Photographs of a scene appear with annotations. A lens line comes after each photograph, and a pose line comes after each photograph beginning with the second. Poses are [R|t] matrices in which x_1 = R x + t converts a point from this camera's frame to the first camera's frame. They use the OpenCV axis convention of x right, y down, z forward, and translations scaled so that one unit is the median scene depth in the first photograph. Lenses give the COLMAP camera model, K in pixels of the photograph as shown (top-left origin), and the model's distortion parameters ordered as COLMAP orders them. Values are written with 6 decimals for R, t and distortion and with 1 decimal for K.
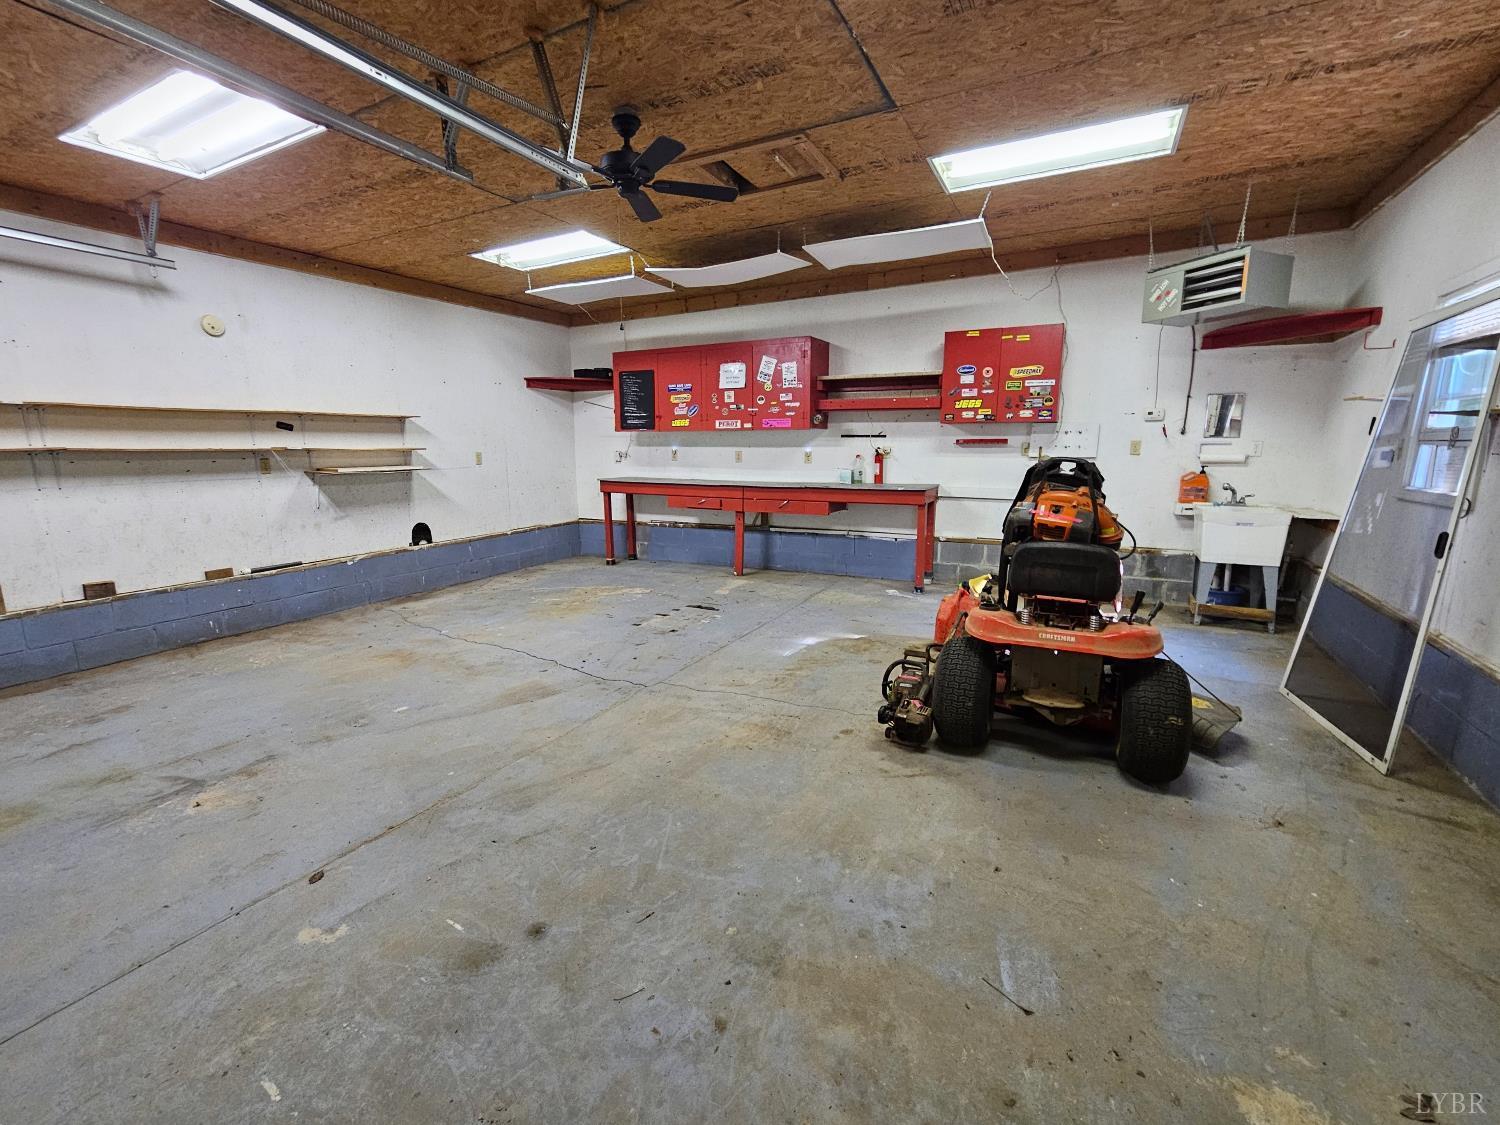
lens RADIAL K [[636.6, 0, 737.8], [0, 636.6, 560.5], [0, 0, 1]] dist [0.000295, -0.000205]
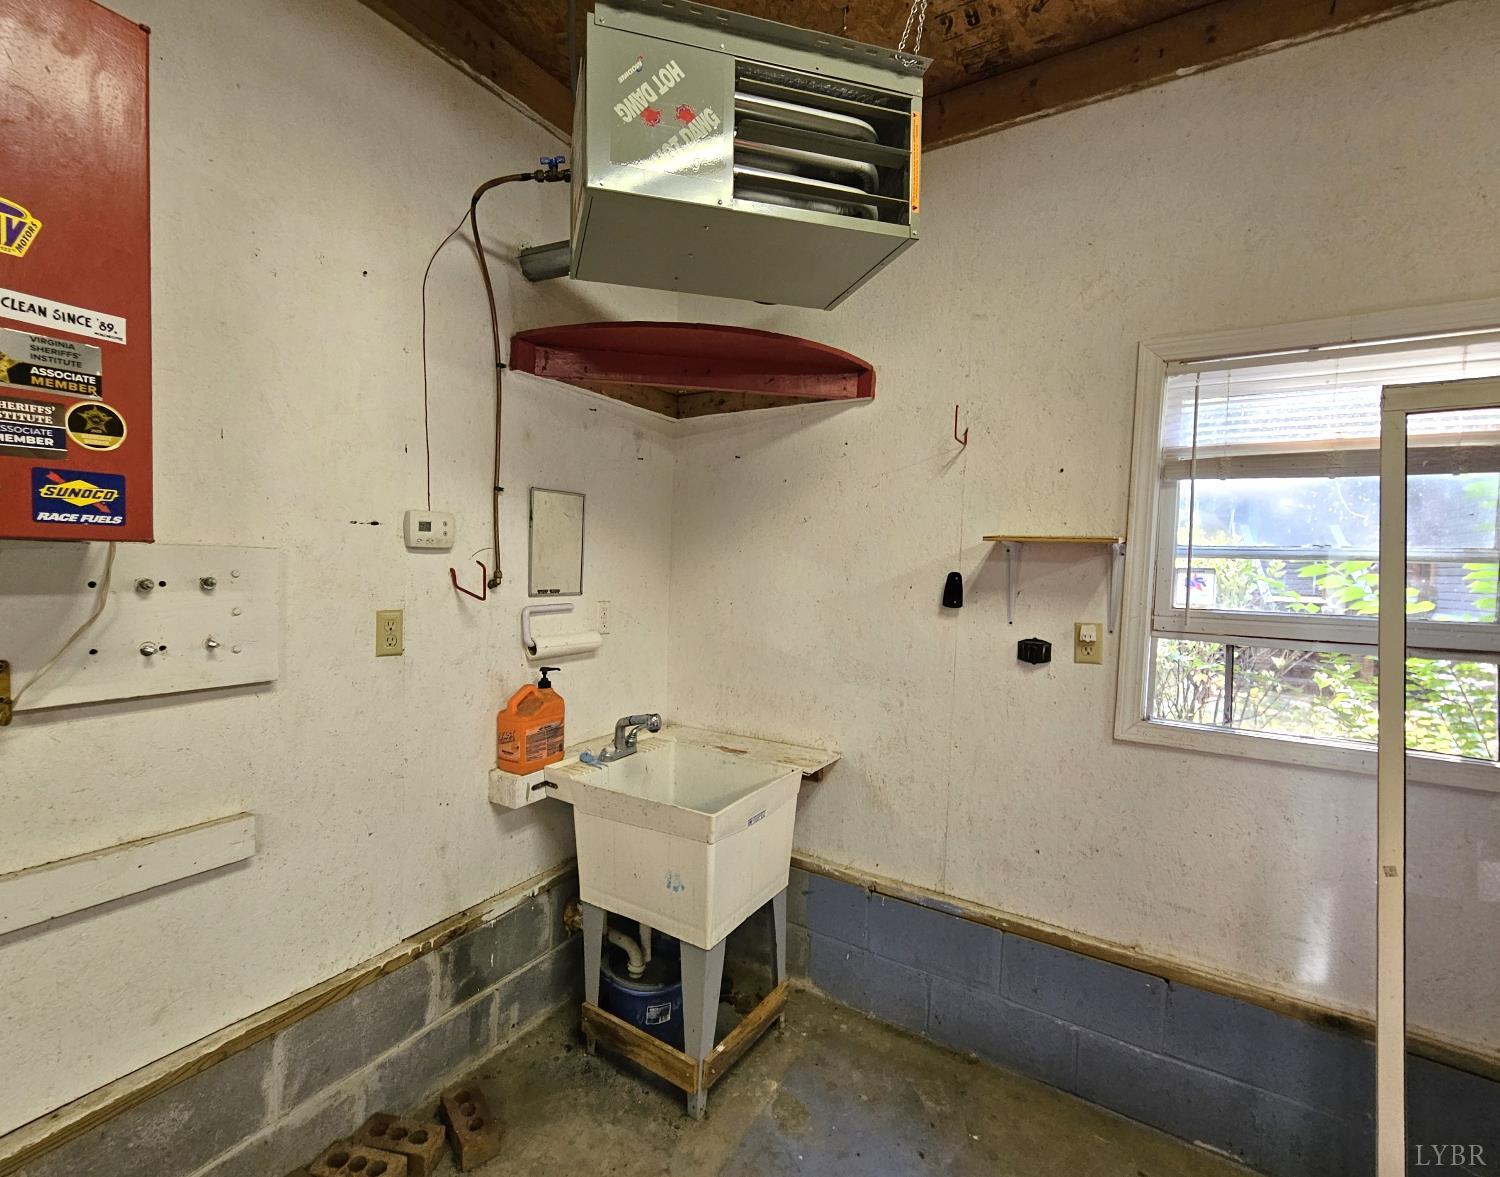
lens RADIAL K [[698.5, 0, 742.1], [0, 698.5, 591.4], [0, 0, 1]] dist [0.003805, 0.000187]
pose [[0.076284, -0.039974, 0.996285, 0.389894], [0.156662, 0.987266, 0.027617, -0.233567], [-0.984702, 0.153973, 0.081575, 1.041079]]
